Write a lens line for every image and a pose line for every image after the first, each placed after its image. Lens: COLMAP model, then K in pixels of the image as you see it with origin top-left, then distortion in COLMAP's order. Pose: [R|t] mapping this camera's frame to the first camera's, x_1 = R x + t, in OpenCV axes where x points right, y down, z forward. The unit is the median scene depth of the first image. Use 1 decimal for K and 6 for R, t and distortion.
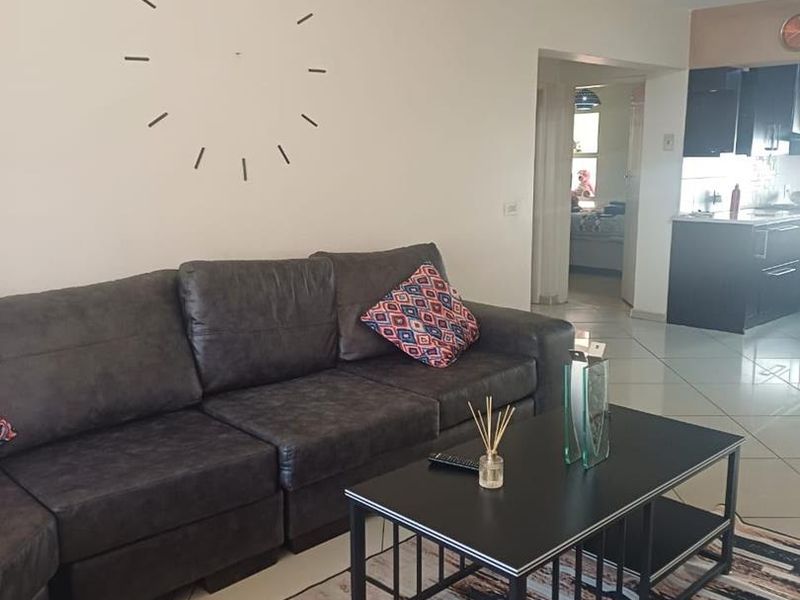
lens RADIAL K [[798.6, 0, 414.7], [0, 798.6, 300.8], [0, 0, 1]] dist [0.178229, -0.300112]
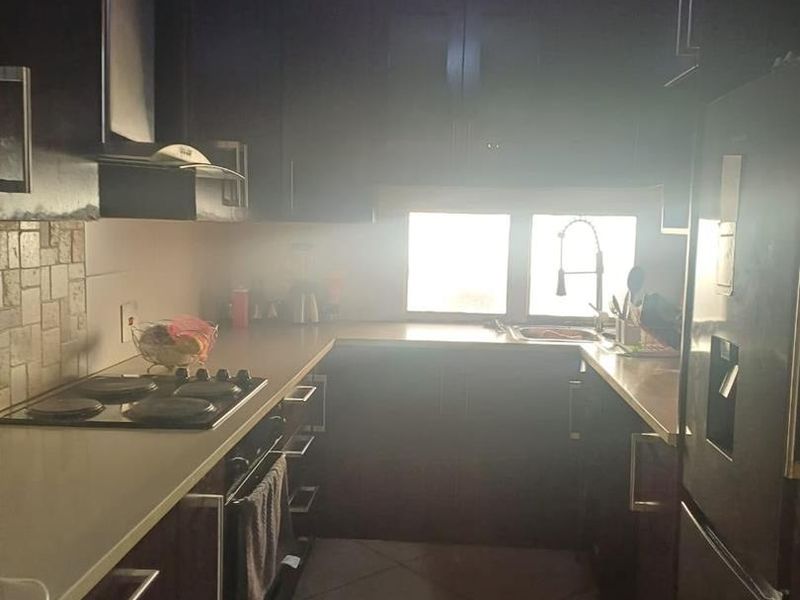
lens RADIAL K [[798.6, 0, 414.7], [0, 798.6, 300.8], [0, 0, 1]] dist [0.178229, -0.300112]
pose [[0.753743, -0.047889, 0.655422, 0.379370], [0.094789, 0.994835, -0.036320, -0.139956], [-0.650297, 0.089503, 0.754389, 0.783541]]
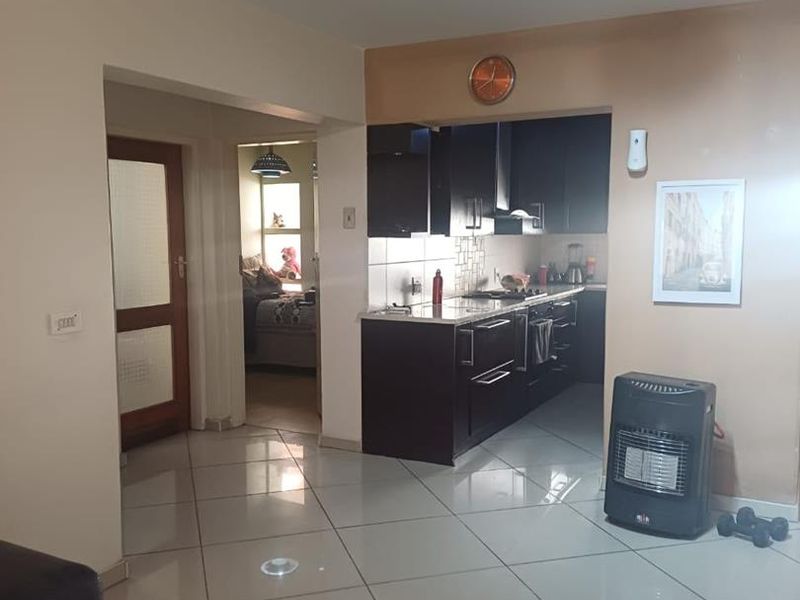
lens RADIAL K [[798.6, 0, 414.7], [0, 798.6, 300.8], [0, 0, 1]] dist [0.178229, -0.300112]
pose [[0.953745, -0.026630, 0.299433, 0.134029], [0.053132, 0.995320, -0.080716, -0.049636], [-0.295883, 0.092892, 0.950697, 0.254636]]
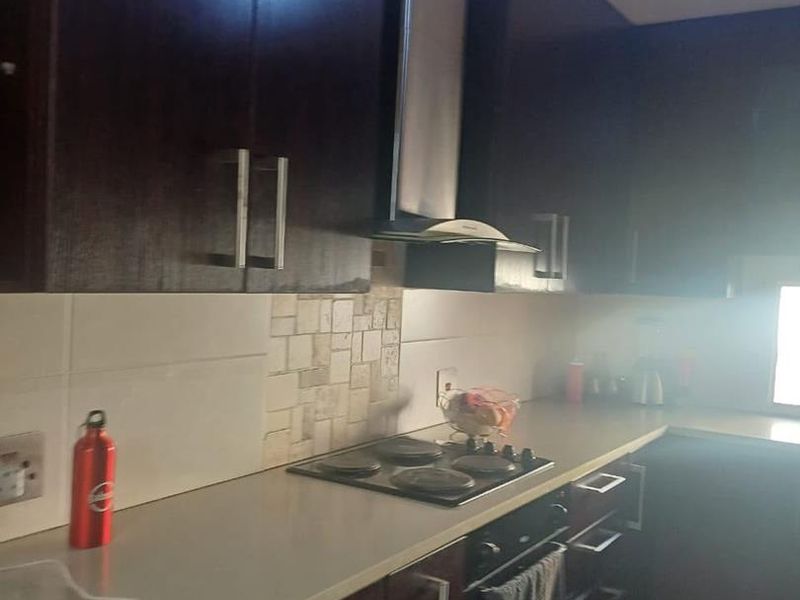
lens RADIAL K [[798.6, 0, 414.7], [0, 798.6, 300.8], [0, 0, 1]] dist [0.178229, -0.300112]
pose [[0.979076, 0.034506, 0.200547, 0.433684], [-0.005760, 0.989823, -0.142186, -0.142719], [-0.203412, 0.138055, 0.969311, 0.775114]]
